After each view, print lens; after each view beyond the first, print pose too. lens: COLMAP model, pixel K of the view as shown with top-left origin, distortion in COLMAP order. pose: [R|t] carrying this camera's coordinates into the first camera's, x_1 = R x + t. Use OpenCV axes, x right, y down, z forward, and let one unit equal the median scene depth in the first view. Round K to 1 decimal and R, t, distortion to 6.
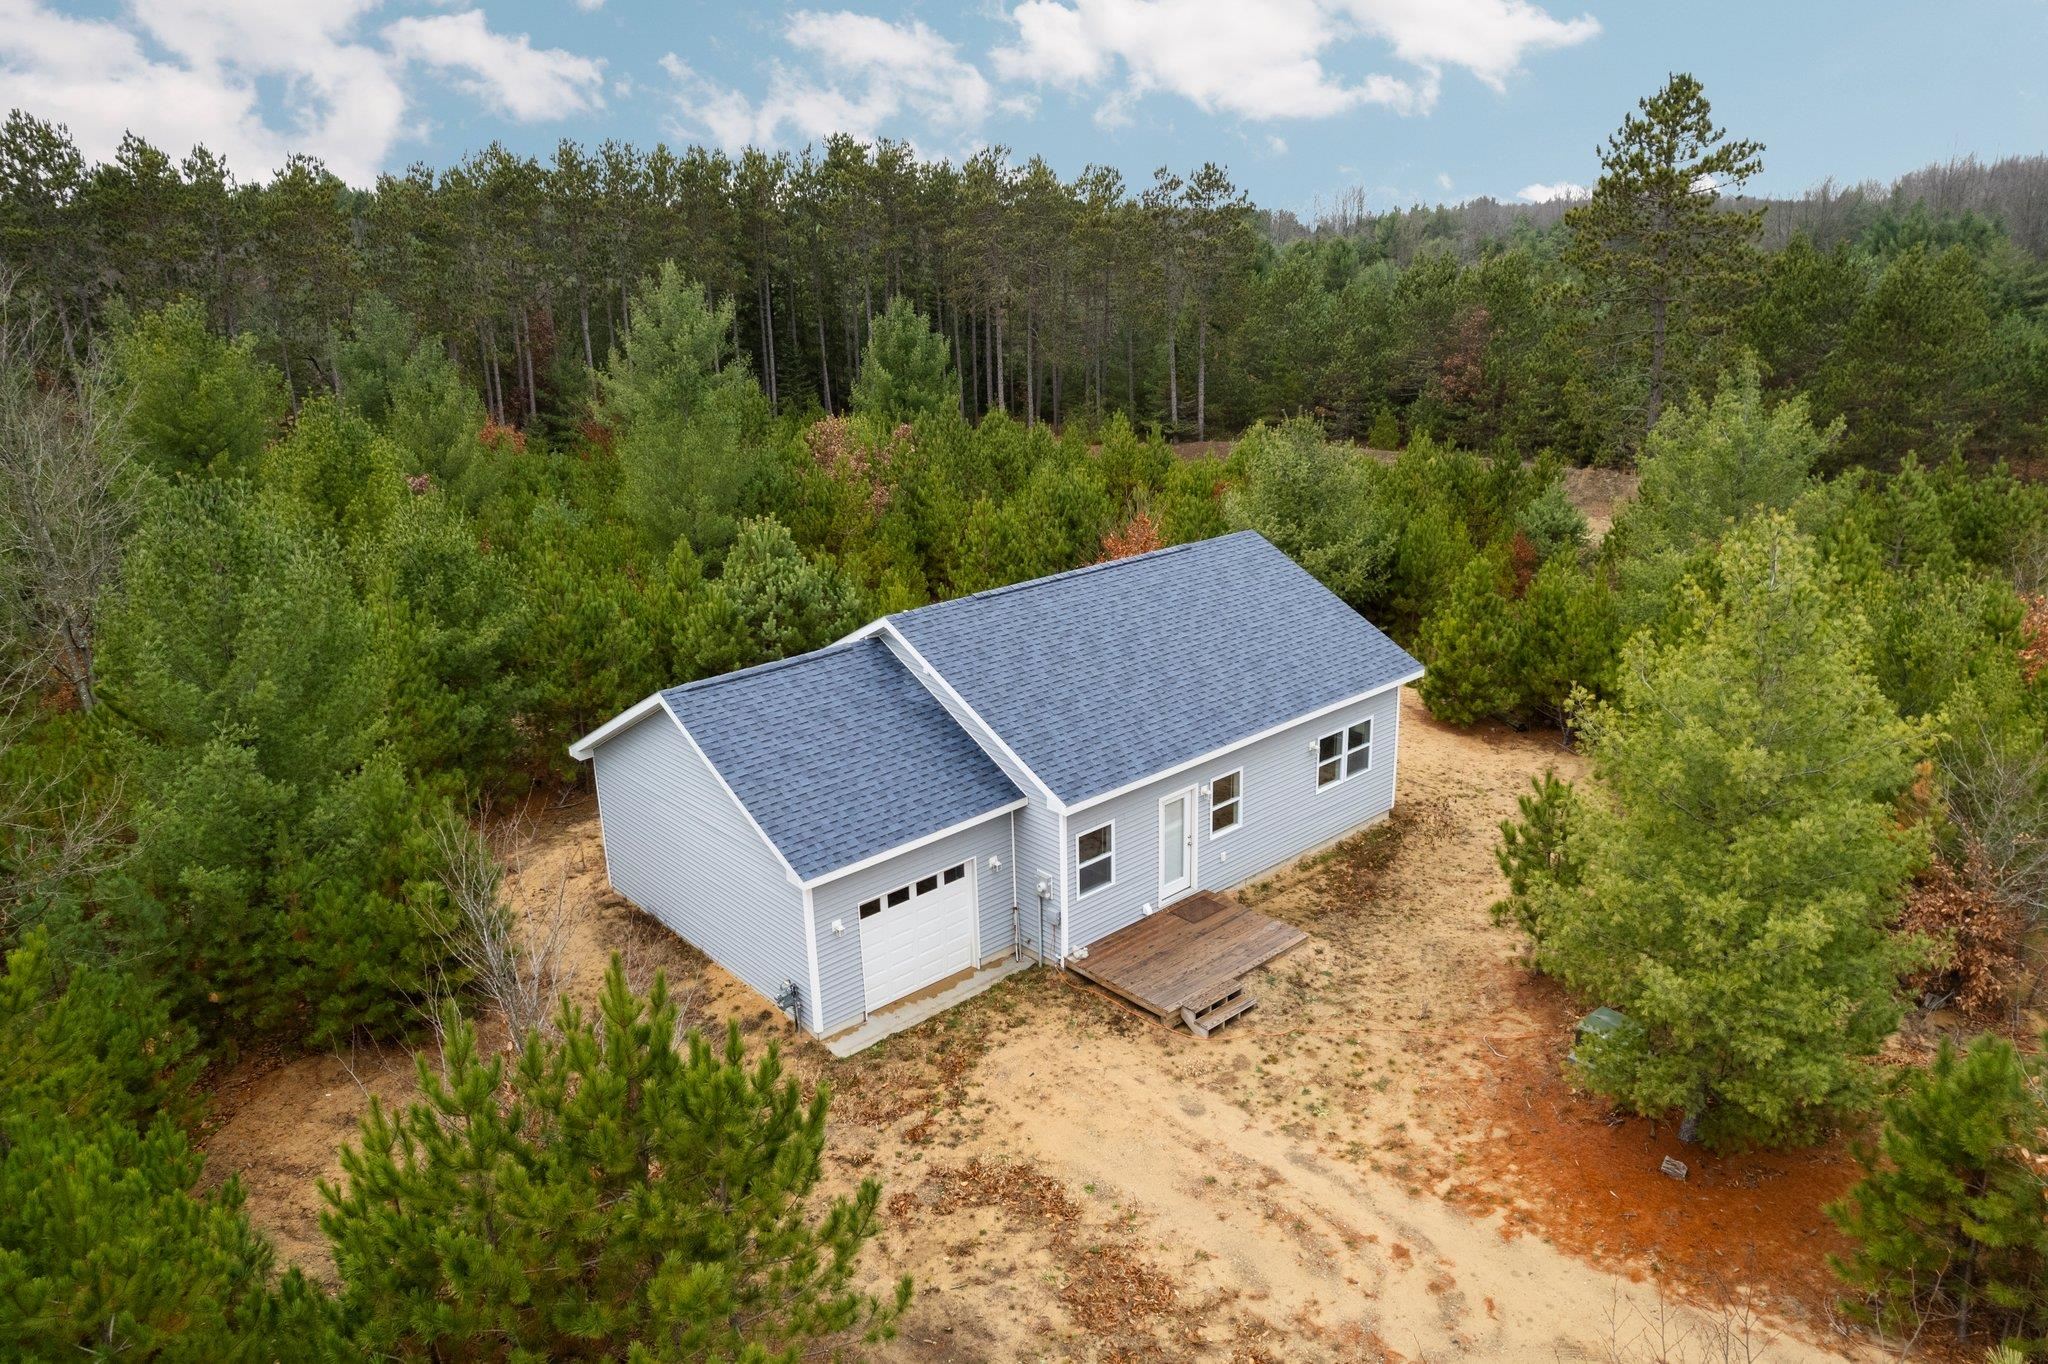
lens RADIAL K [[1395.5, 0, 1025.5], [0, 1395.5, 721.4], [0, 0, 1]] dist [0.000751, 0.000871]
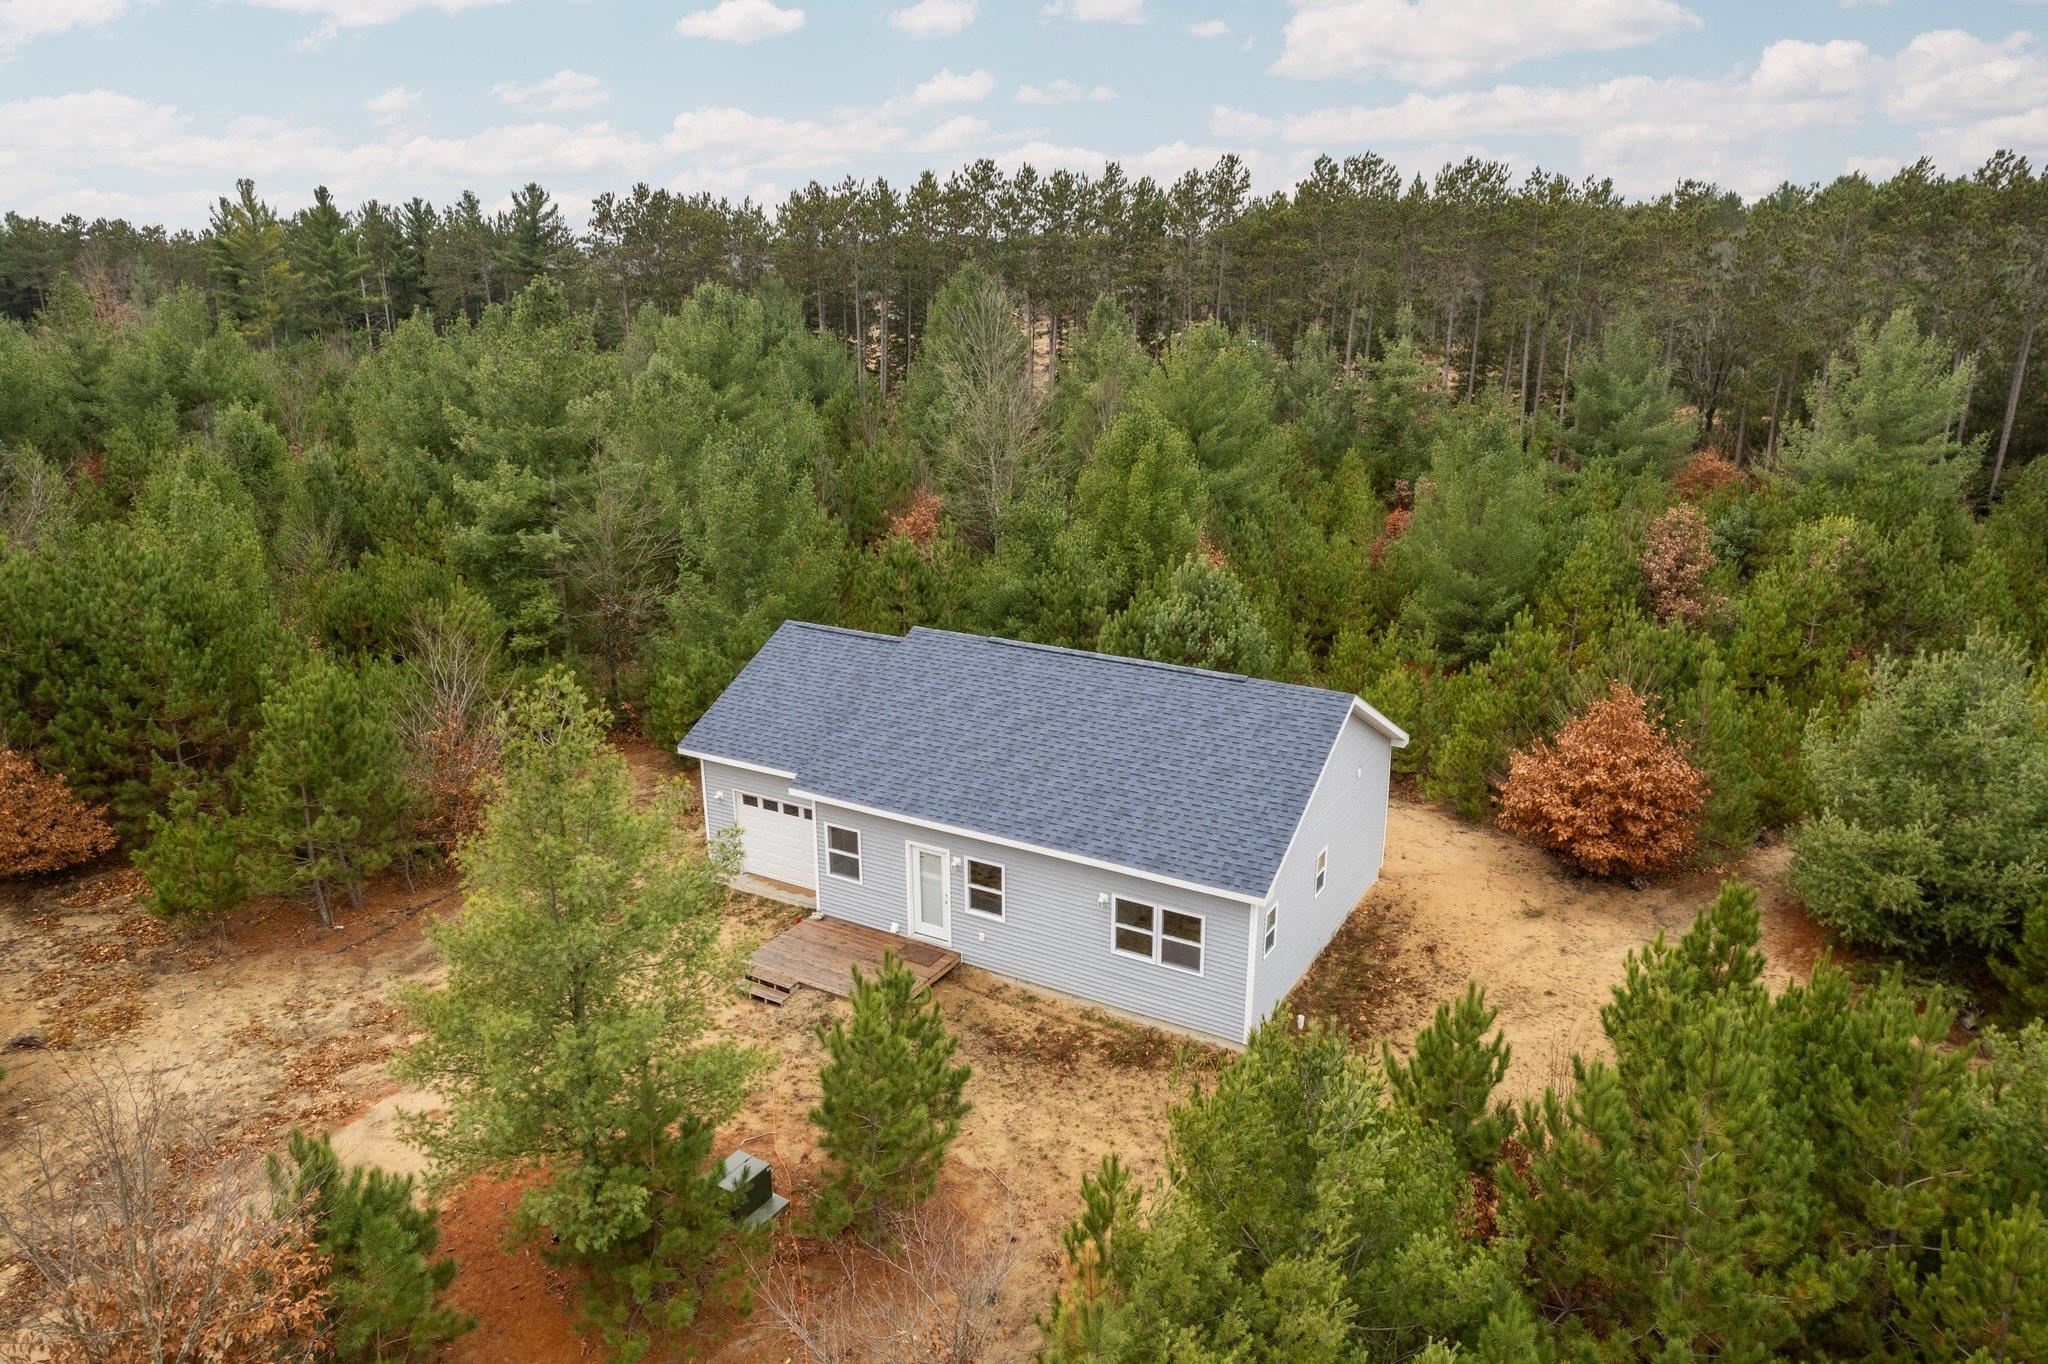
lens RADIAL K [[1395.5, 0, 1025.5], [0, 1395.5, 721.4], [0, 0, 1]] dist [0.000751, 0.000871]
pose [[0.285727, 0.328774, -0.900149, 1.054768], [-0.312925, 0.919828, 0.236632, -0.314250], [0.905780, 0.214066, 0.365701, 0.619774]]
